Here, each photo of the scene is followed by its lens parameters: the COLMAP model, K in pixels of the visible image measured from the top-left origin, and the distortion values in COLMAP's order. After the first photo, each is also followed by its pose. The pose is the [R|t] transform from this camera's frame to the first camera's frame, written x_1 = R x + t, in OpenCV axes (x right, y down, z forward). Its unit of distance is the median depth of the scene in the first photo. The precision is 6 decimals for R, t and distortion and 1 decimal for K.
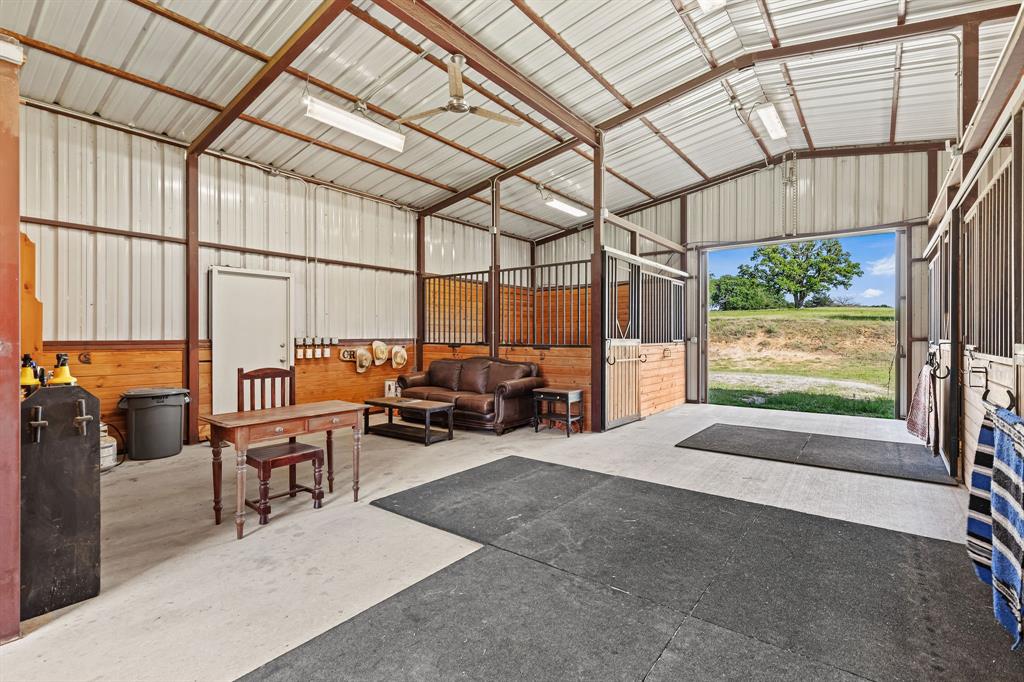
lens RADIAL K [[476.1, 0, 509.0], [0, 476.1, 336.5], [0, 0, 1]] dist [0.002933, -0.000214]
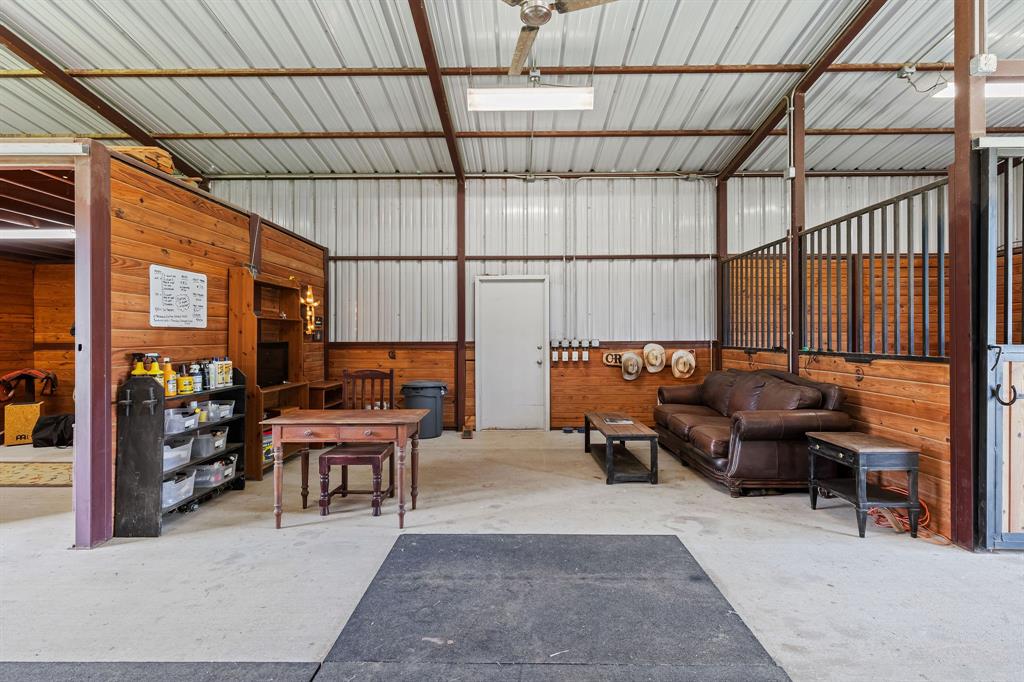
lens RADIAL K [[464.1, 0, 512.6], [0, 464.1, 336.8], [0, 0, 1]] dist [0.003980, -0.000516]
pose [[0.600358, -0.001485, -0.799730, 0.276645], [0.001558, 0.999999, -0.000687, -0.003243], [0.799730, -0.000833, 0.600359, 0.369122]]
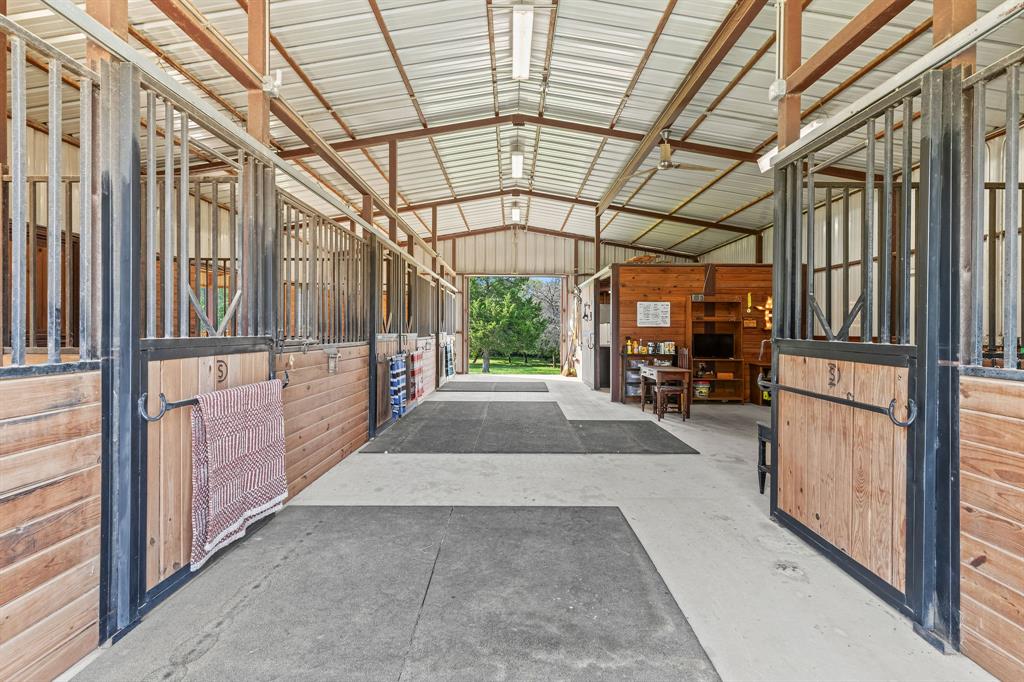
lens RADIAL K [[455.4, 0, 510.7], [0, 455.4, 326.3], [0, 0, 1]] dist [0.001242, -0.000181]
pose [[-0.792938, -0.010996, -0.609204, 0.690025], [-0.008143, 0.999939, -0.007451, -0.003508], [0.609249, -0.000947, -0.792979, 1.162532]]
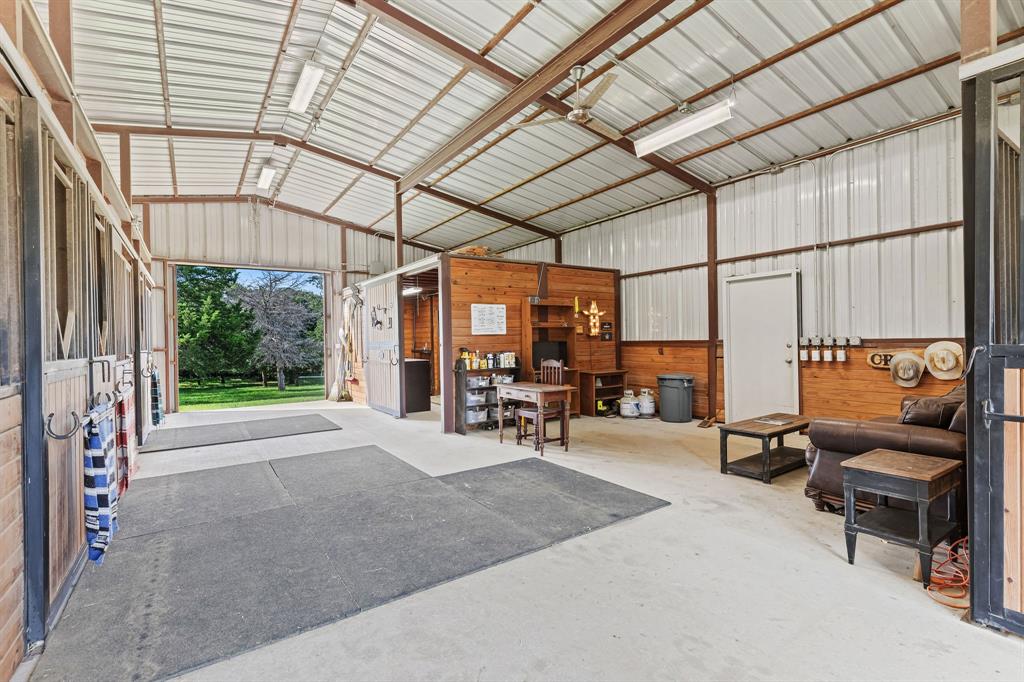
lens RADIAL K [[464.1, 0, 512.6], [0, 464.1, 336.8], [0, 0, 1]] dist [0.003980, -0.000516]
pose [[-0.311662, 0.002043, -0.950191, 0.585809], [0.017072, 0.999848, -0.003449, -0.005515], [0.950040, -0.017296, -0.311650, 0.771299]]
